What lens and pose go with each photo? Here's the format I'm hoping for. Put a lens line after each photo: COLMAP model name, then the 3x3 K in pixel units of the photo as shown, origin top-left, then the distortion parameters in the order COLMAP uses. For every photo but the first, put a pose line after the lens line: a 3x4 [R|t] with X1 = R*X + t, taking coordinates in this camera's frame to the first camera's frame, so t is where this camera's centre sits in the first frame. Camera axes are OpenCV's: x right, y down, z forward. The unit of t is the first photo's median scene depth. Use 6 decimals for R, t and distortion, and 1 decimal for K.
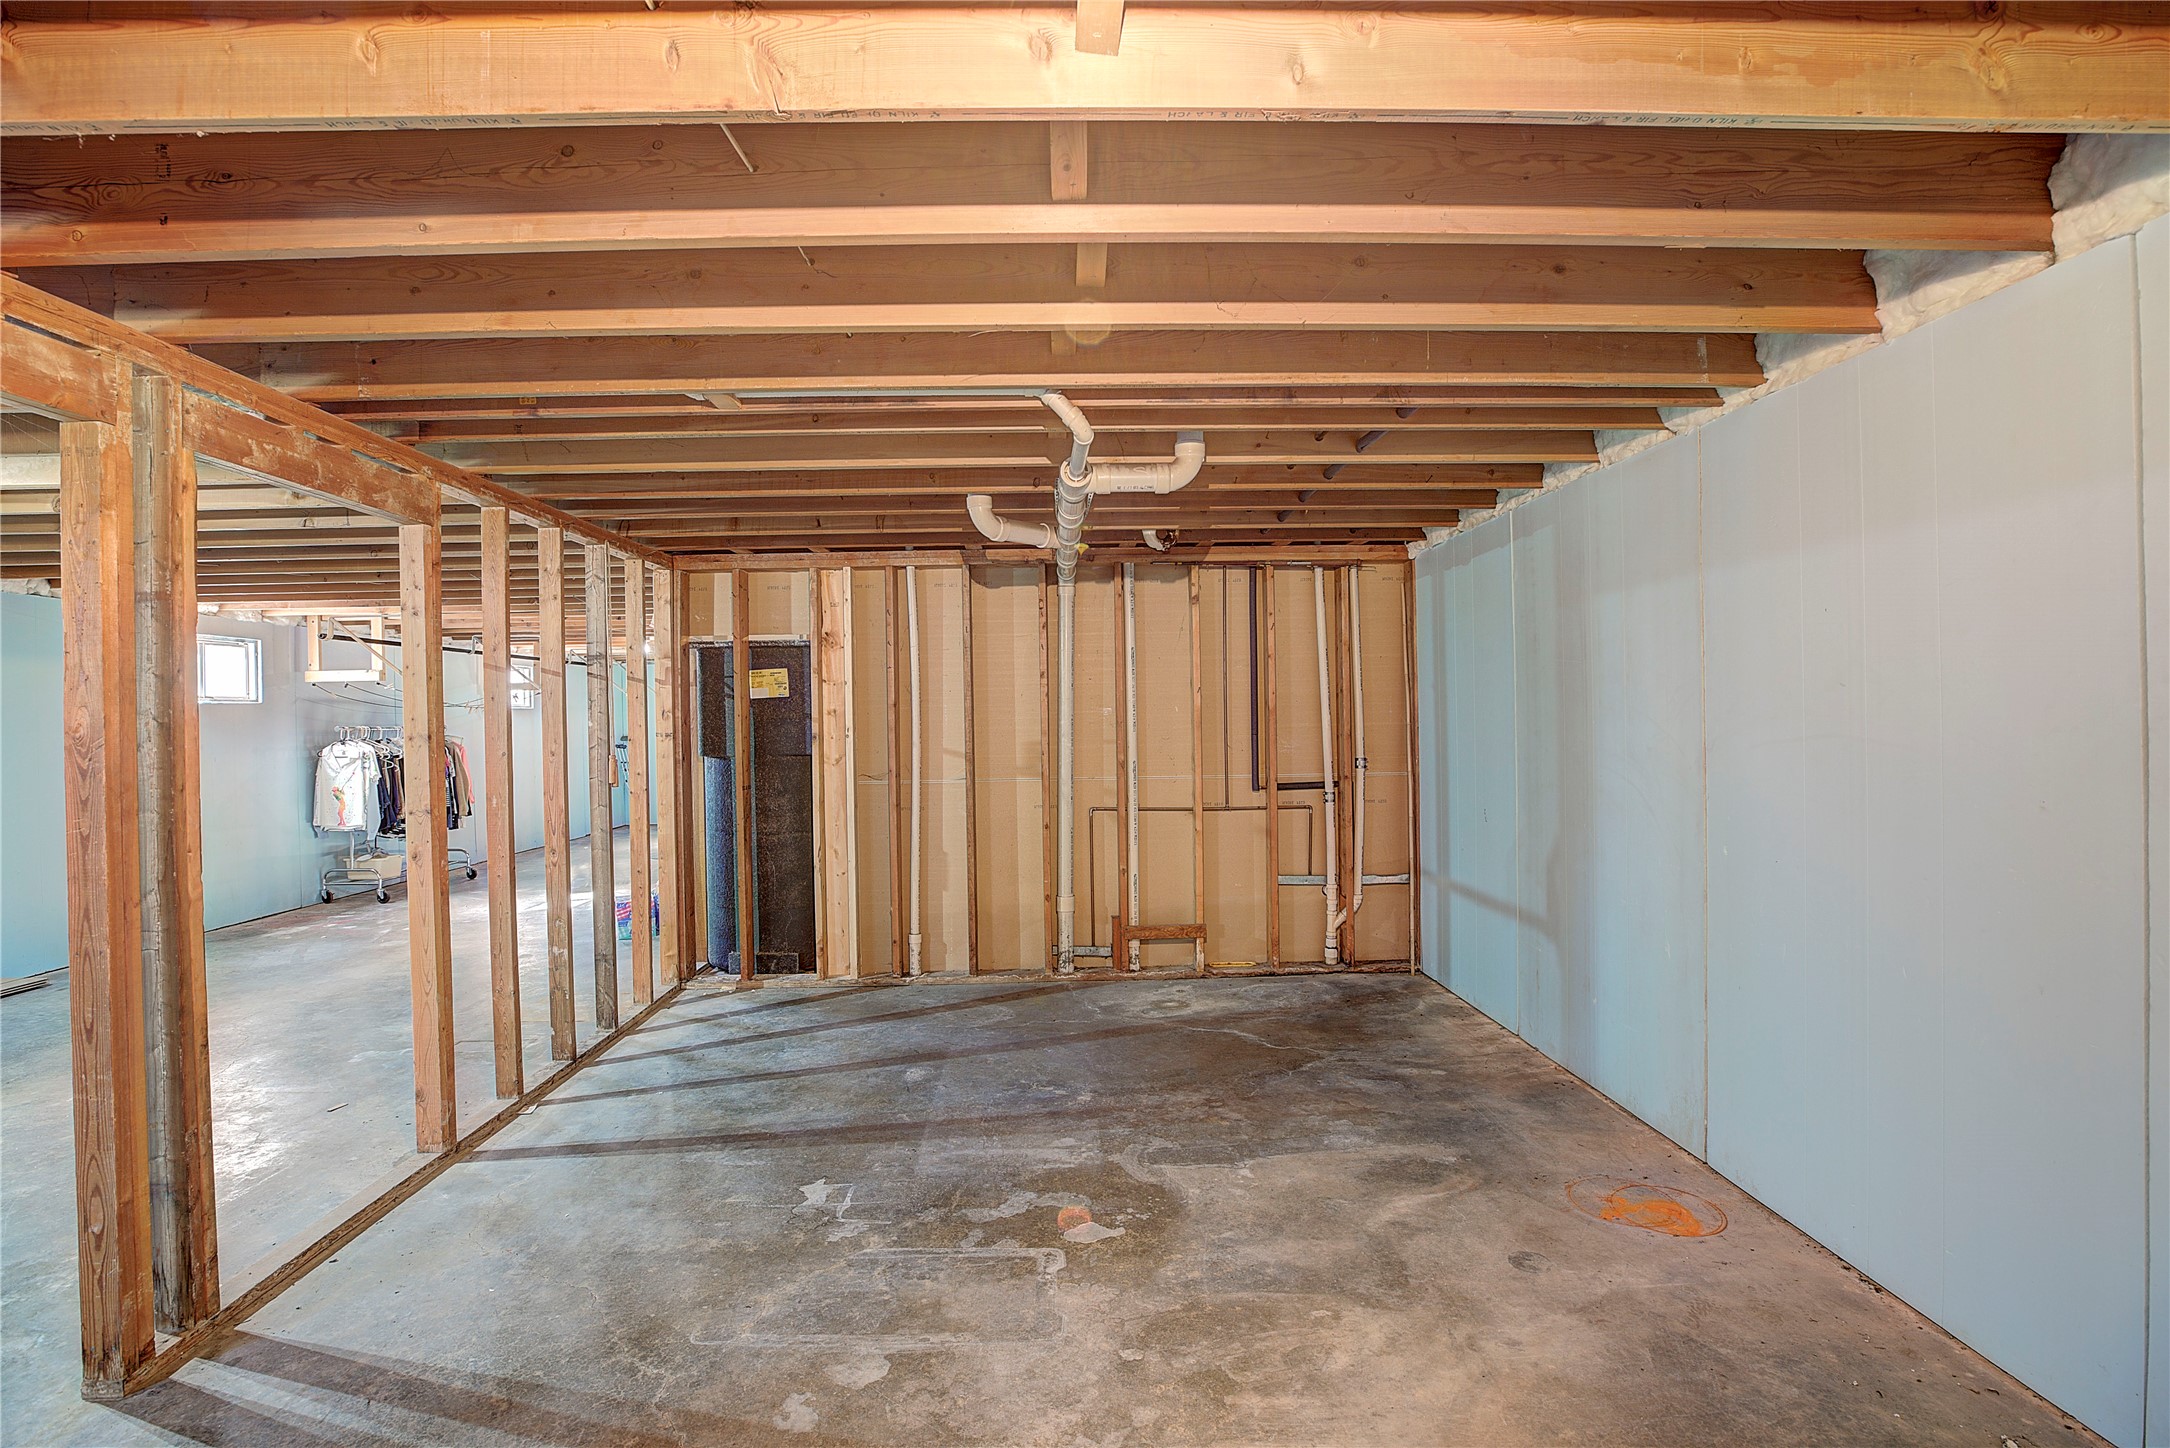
lens RADIAL K [[984.3, 0, 1078.8], [0, 984.3, 722.3], [0, 0, 1]] dist [-0.040531, 0.009690]
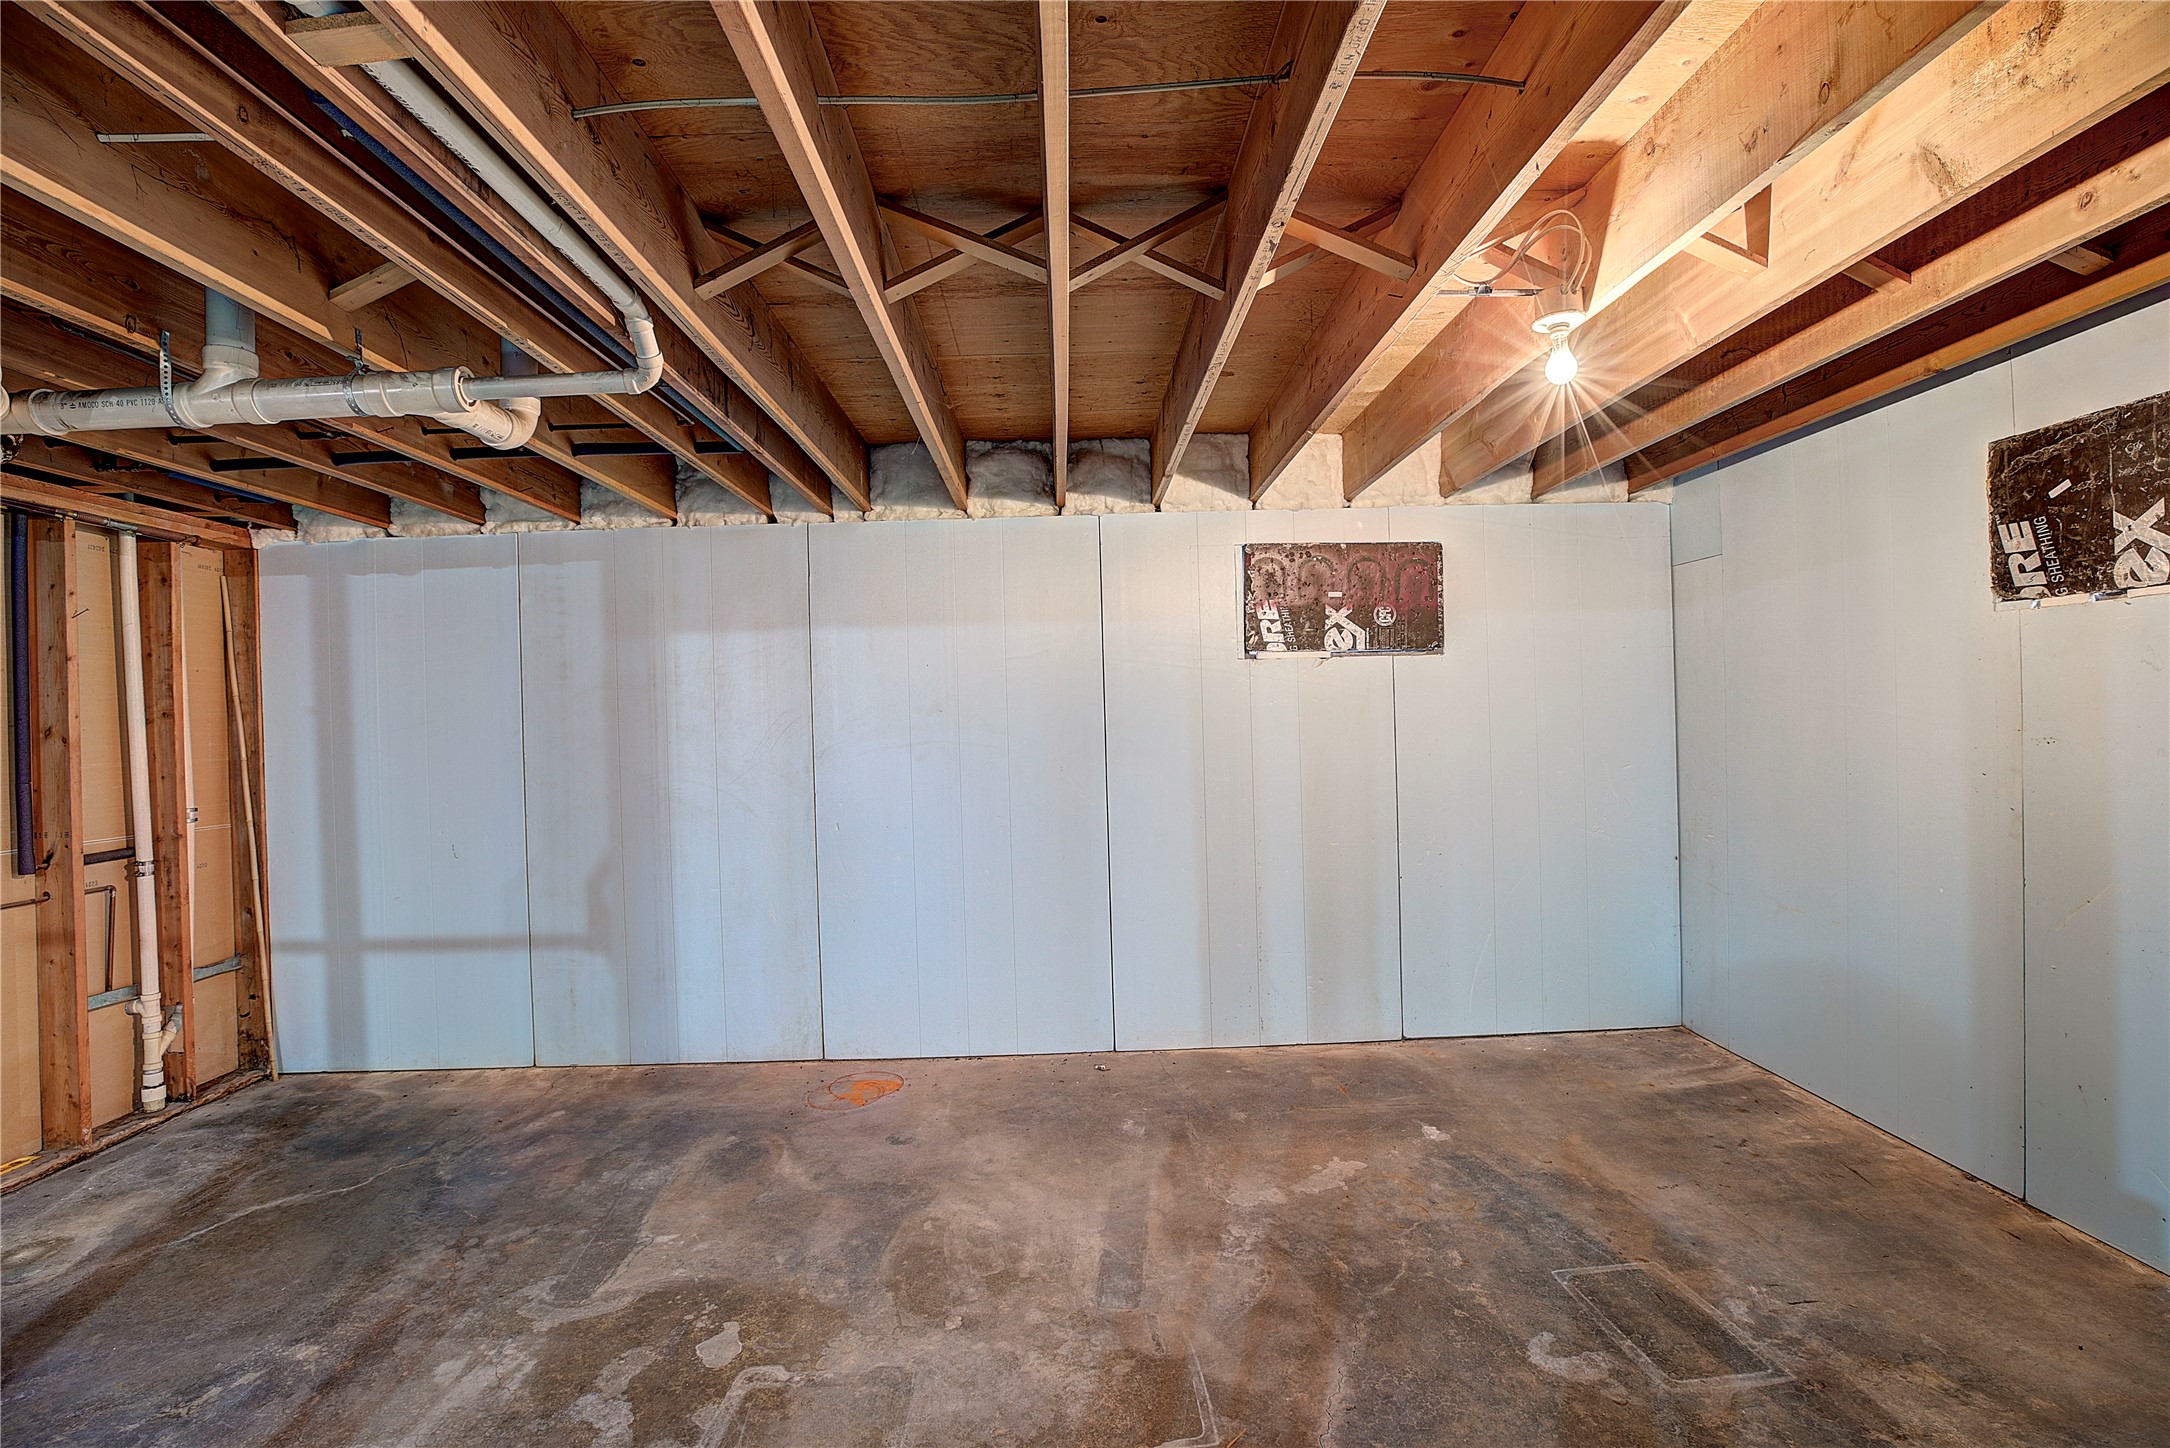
lens RADIAL K [[984.3, 0, 1078.8], [0, 984.3, 722.3], [0, 0, 1]] dist [-0.040531, 0.009690]
pose [[0.014489, 0.012565, 0.999816, -0.652997], [0.034346, 0.999325, -0.013056, 0.007851], [-0.999305, 0.034528, 0.014047, 0.528882]]
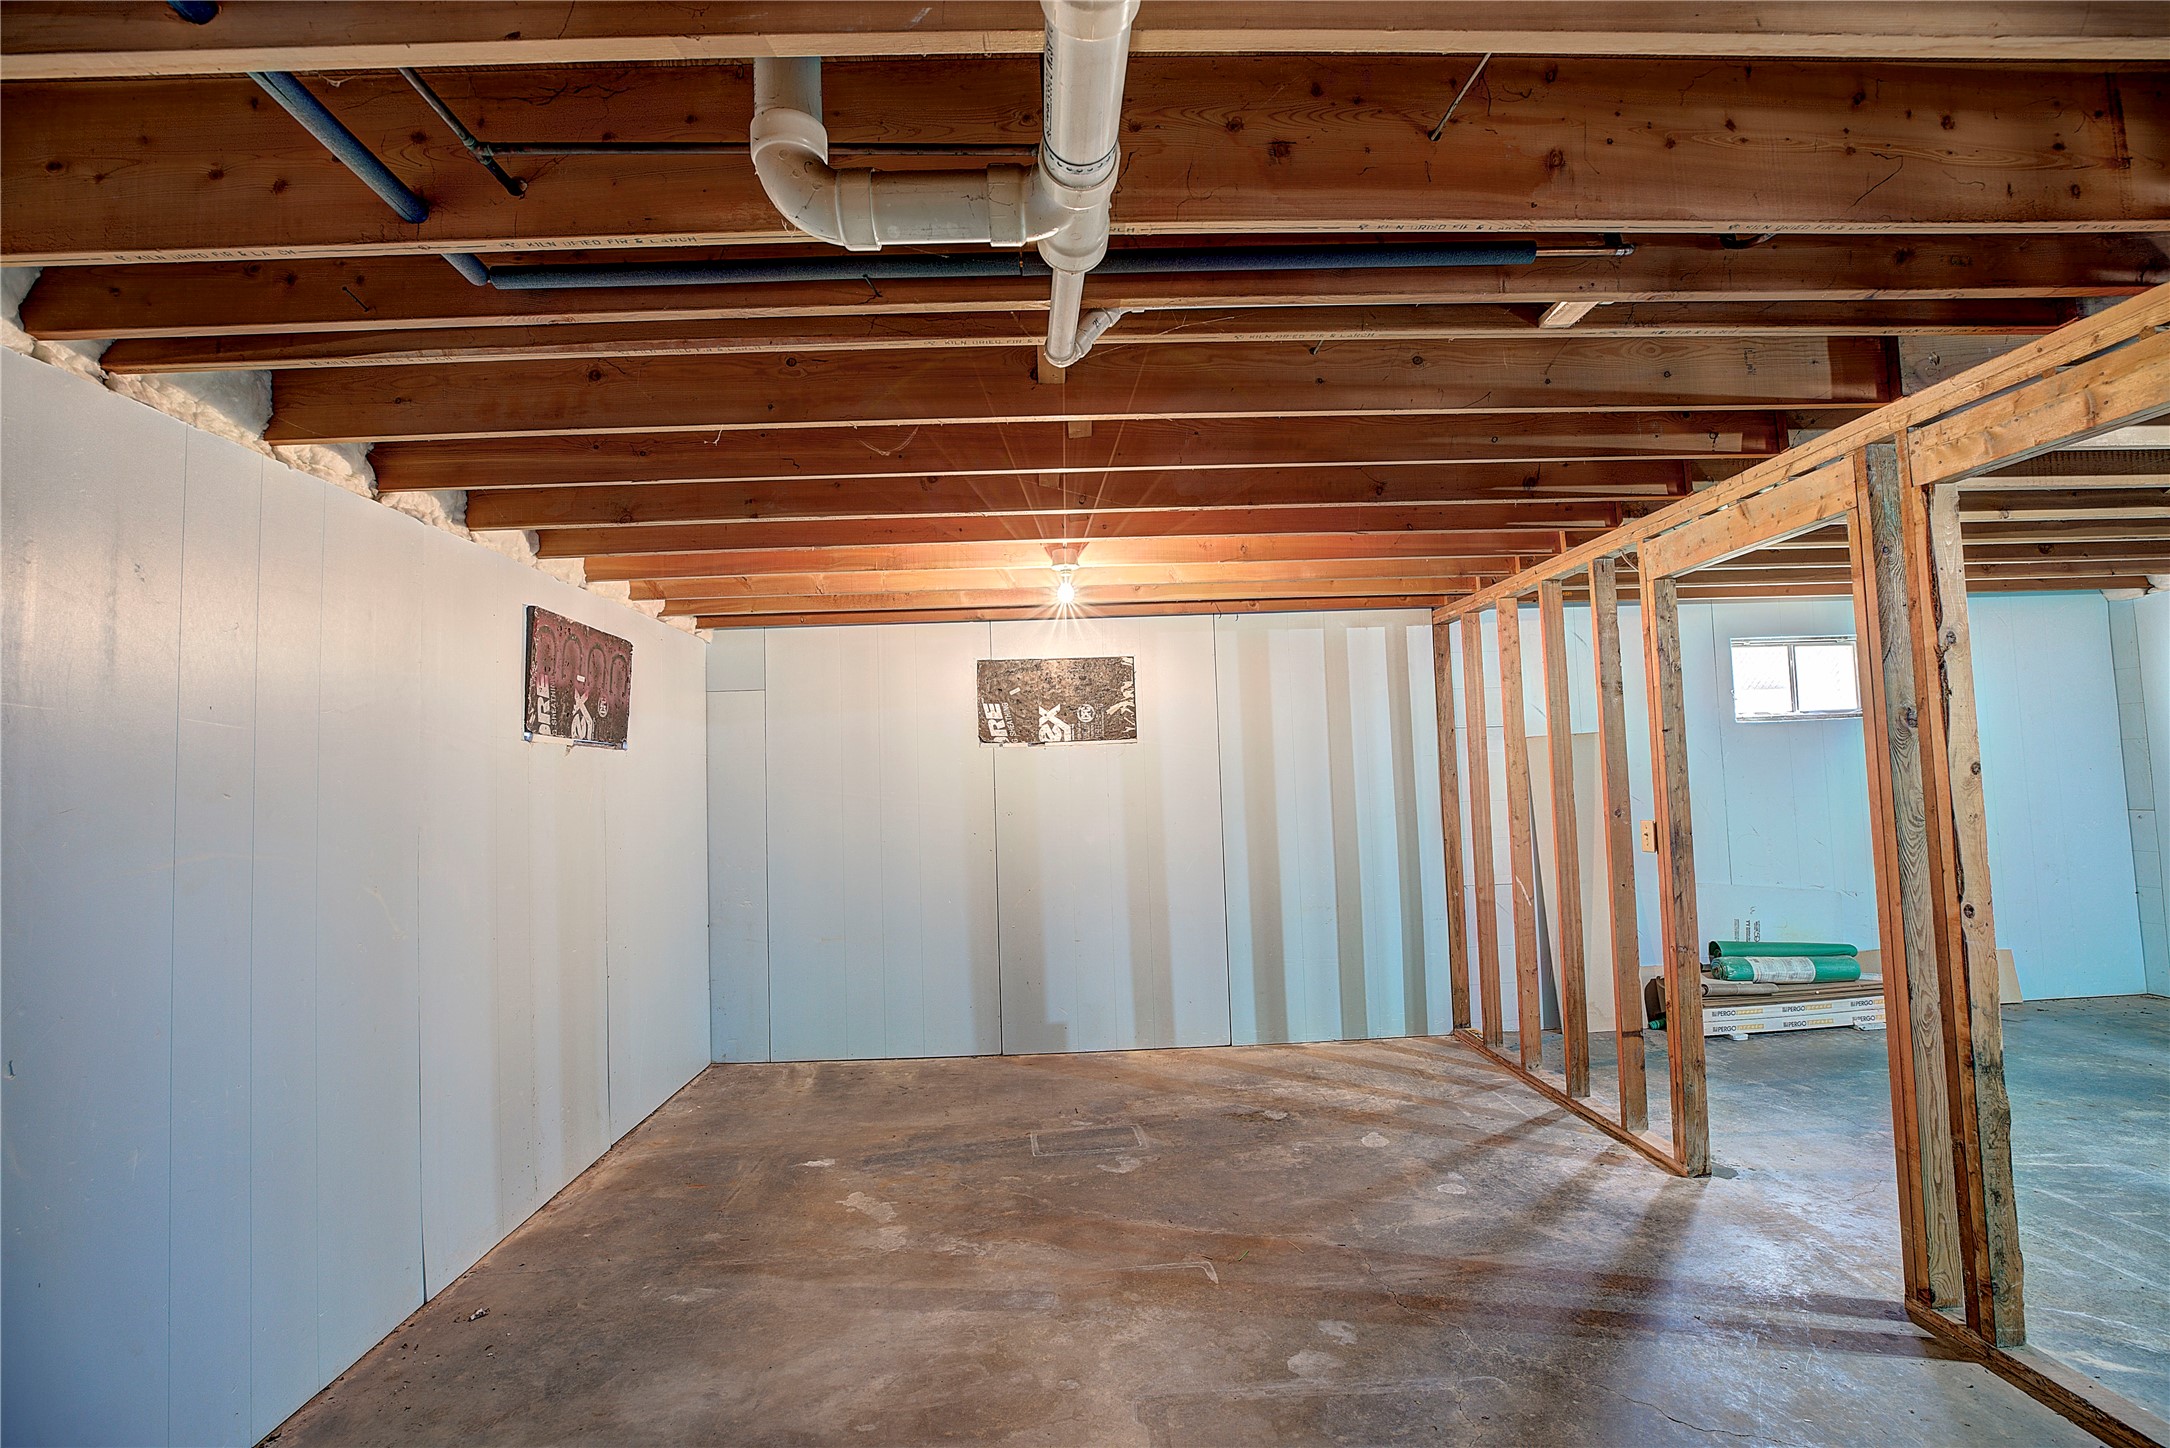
lens RADIAL K [[984.3, 0, 1078.8], [0, 984.3, 722.3], [0, 0, 1]] dist [-0.040531, 0.009690]
pose [[-0.998608, 0.052617, -0.003739, 0.005135], [0.052746, 0.996937, -0.057753, -0.010177], [0.000689, -0.057870, -0.998324, 1.355240]]
